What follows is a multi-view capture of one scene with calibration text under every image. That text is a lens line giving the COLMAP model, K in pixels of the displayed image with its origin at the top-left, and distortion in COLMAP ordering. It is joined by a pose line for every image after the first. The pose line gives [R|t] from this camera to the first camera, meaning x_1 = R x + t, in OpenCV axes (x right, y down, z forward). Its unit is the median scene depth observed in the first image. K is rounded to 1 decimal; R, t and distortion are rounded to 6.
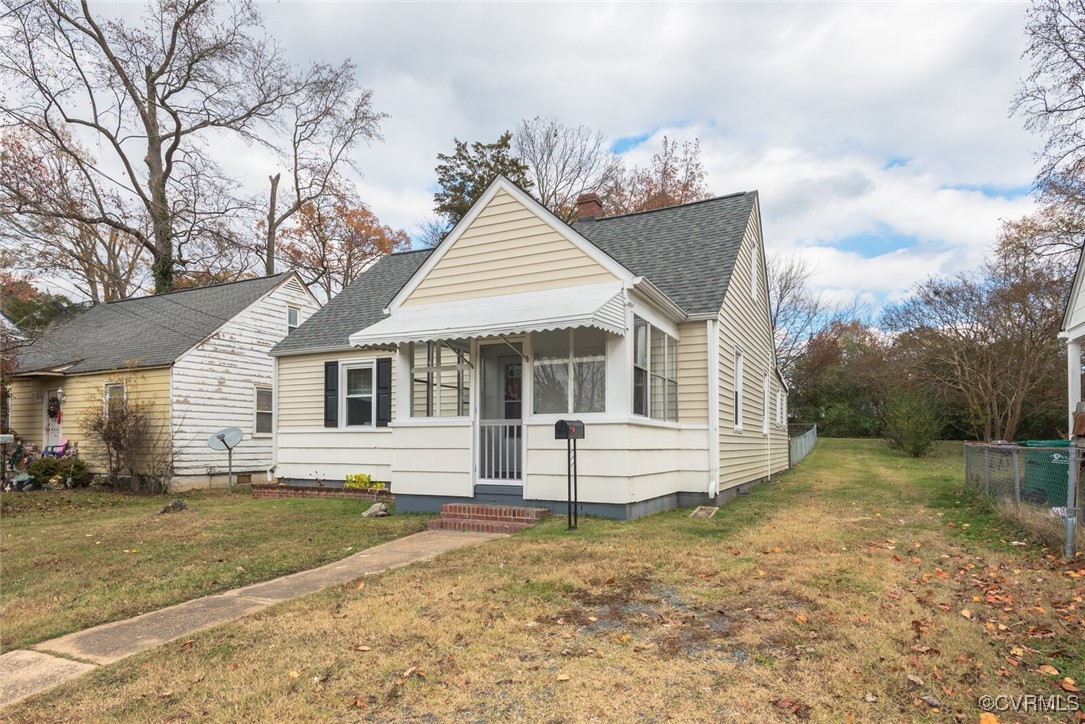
lens RADIAL K [[495.5, 0, 543.0], [0, 495.5, 364.7], [0, 0, 1]] dist [0.002843, 0.000121]
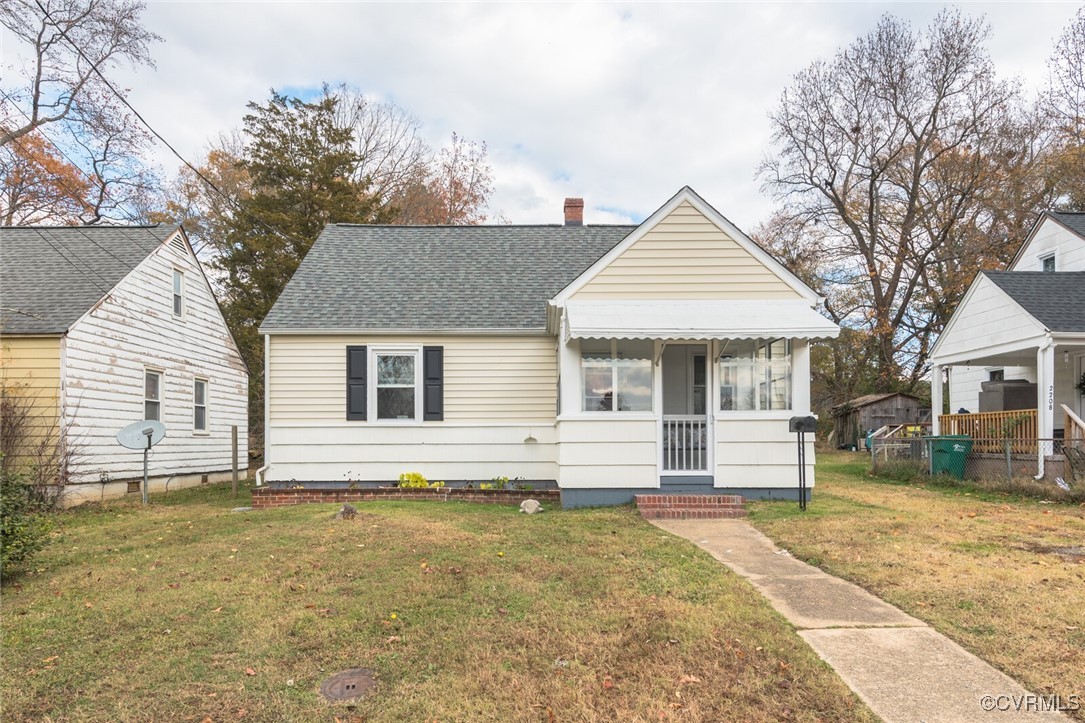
lens RADIAL K [[505.9, 0, 542.7], [0, 505.9, 359.2], [0, 0, 1]] dist [0.011061, -0.000021]
pose [[0.933245, 0.054908, 0.355018, -0.427704], [-0.053543, 0.998472, -0.013674, 0.011801], [-0.355227, -0.006247, 0.934759, 0.044933]]
